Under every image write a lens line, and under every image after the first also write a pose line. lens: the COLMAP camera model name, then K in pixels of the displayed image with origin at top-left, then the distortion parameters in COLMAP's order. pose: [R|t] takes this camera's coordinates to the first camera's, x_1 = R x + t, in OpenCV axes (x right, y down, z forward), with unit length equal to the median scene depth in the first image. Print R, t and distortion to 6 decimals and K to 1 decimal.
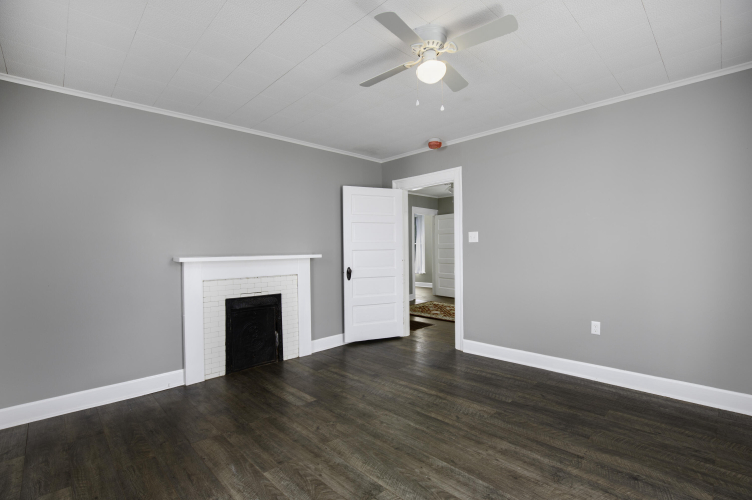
lens RADIAL K [[342.8, 0, 376.0], [0, 342.8, 250.0], [0, 0, 1]] dist [-0.027412, -0.000076]
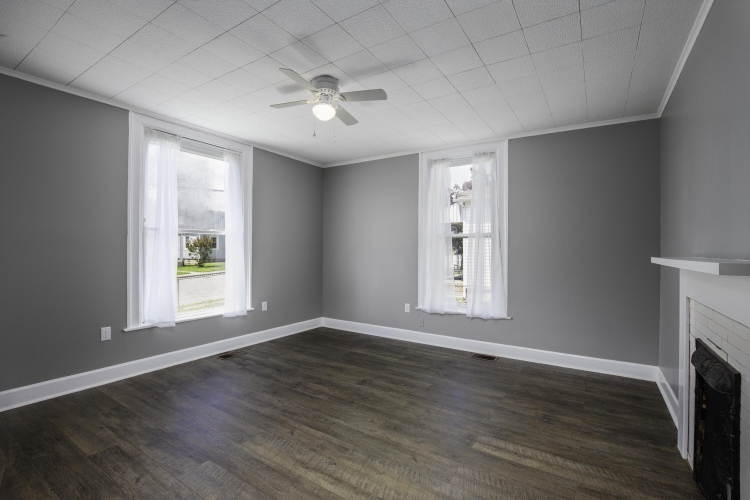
lens RADIAL K [[341.9, 0, 375.0], [0, 341.9, 250.0], [0, 0, 1]] dist [-0.027412, -0.000076]
pose [[-0.973881, 0.007640, -0.226931, 0.224790], [0.007325, 0.999971, 0.002227, 0.004755], [0.226941, 0.000507, -0.973908, 1.913432]]
